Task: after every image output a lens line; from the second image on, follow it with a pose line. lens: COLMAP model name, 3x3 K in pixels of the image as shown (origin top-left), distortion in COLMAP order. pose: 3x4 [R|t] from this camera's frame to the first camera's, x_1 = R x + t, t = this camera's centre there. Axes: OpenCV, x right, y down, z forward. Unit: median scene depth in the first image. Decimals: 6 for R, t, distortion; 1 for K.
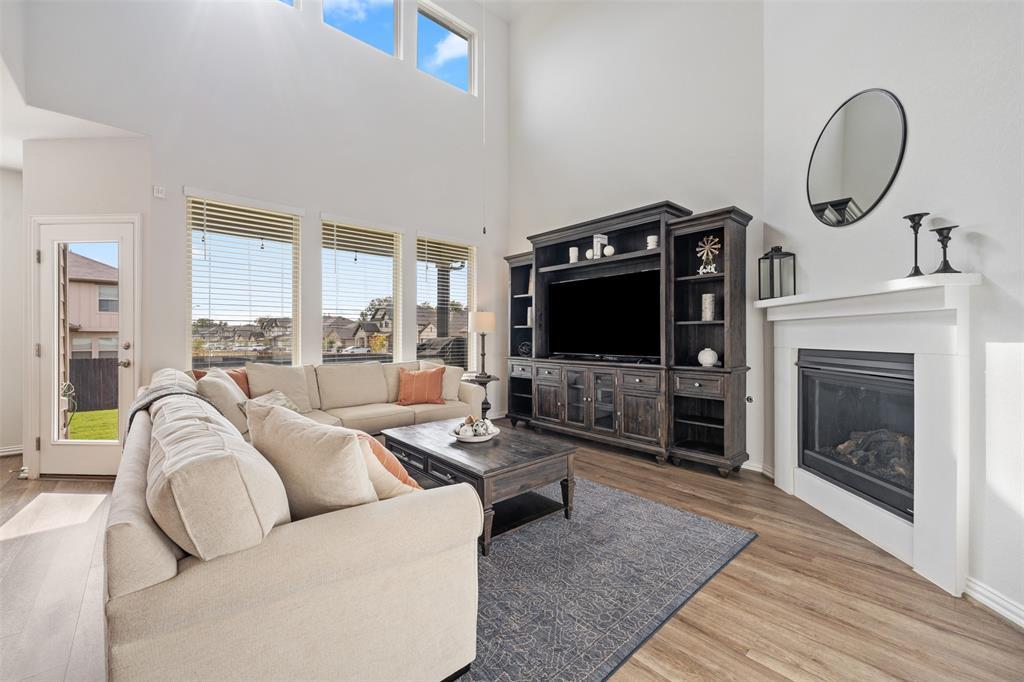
lens RADIAL K [[408.7, 0, 513.4], [0, 408.7, 337.7], [0, 0, 1]] dist [0.001223, -0.000015]
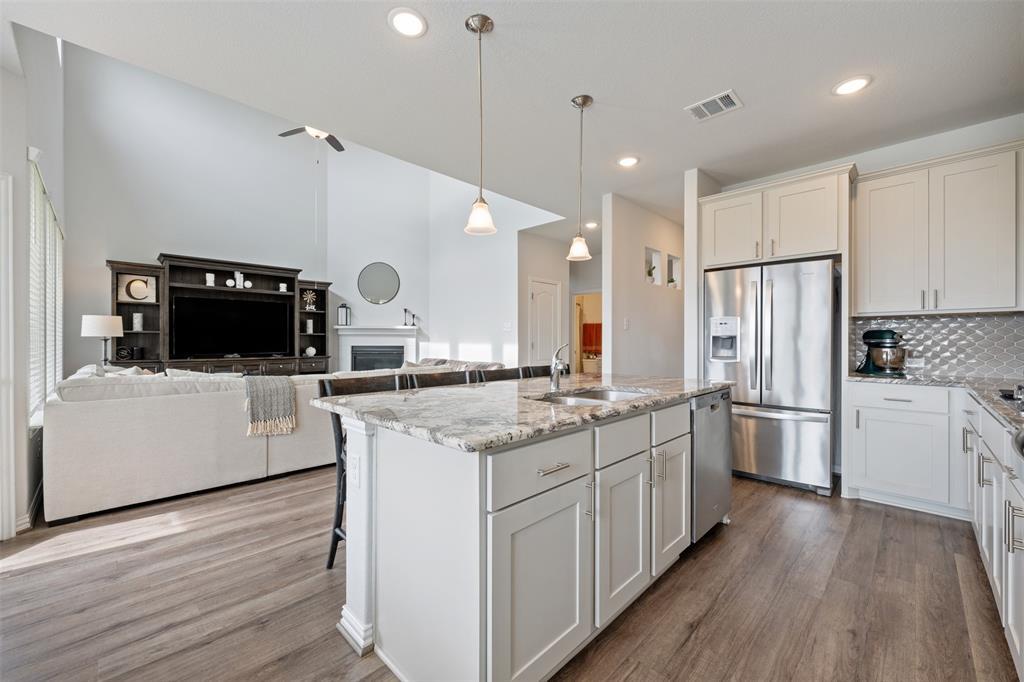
lens RADIAL K [[408.7, 0, 513.4], [0, 408.7, 339.9], [0, 0, 1]] dist [0.001223, -0.000015]
pose [[-0.063882, -0.002229, 0.997955, -1.579463], [0.000949, 0.999997, 0.002294, -0.012704], [-0.997957, 0.001093, -0.063880, 0.136639]]
